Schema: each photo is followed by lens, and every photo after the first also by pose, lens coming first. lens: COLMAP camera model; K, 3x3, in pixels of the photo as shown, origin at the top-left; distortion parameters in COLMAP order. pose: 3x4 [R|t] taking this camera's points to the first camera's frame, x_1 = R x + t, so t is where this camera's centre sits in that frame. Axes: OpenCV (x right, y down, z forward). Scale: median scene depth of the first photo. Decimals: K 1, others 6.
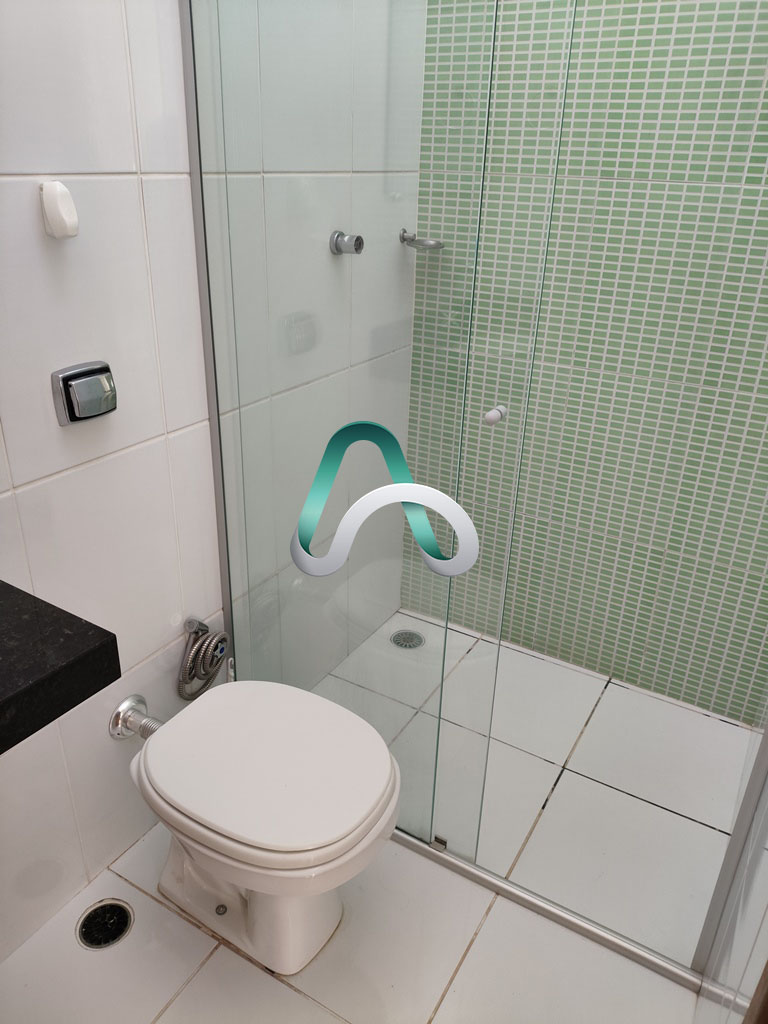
lens RADIAL K [[747.2, 0, 386.8], [0, 747.2, 508.1], [0, 0, 1]] dist [0.108556, -0.182111]
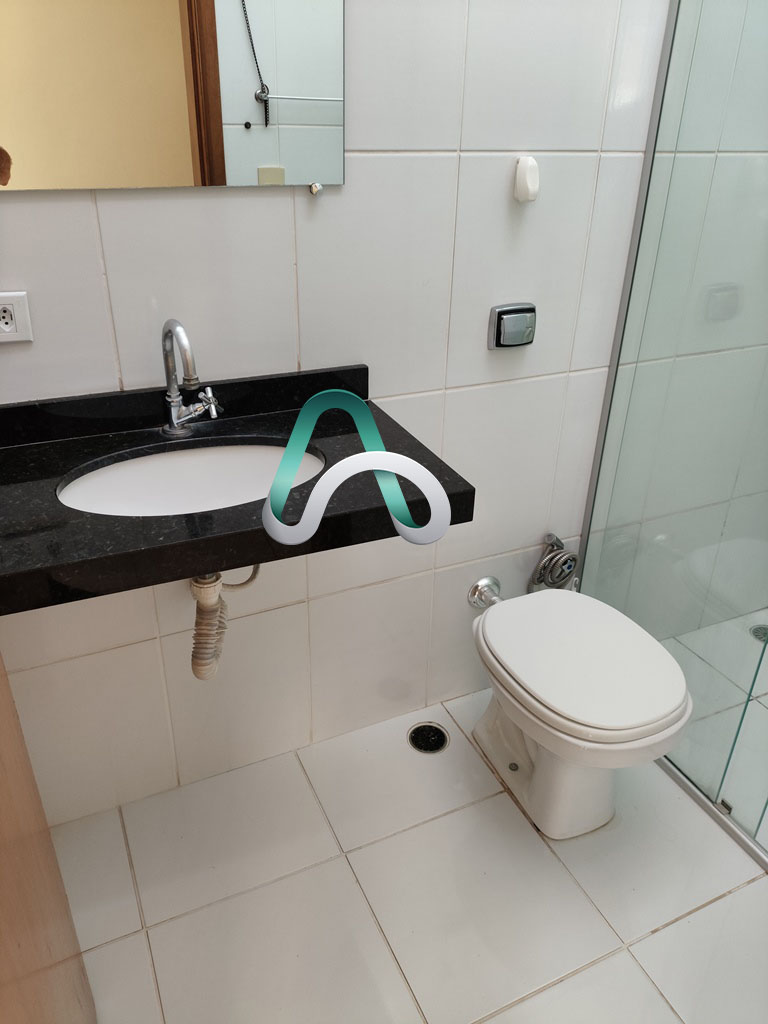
lens RADIAL K [[747.2, 0, 386.8], [0, 747.2, 508.1], [0, 0, 1]] dist [0.108556, -0.182111]
pose [[0.823080, 0.247122, -0.511341, 0.136755], [-0.233606, 0.967989, 0.091788, 0.069052], [0.517656, 0.043903, 0.854462, -0.162620]]
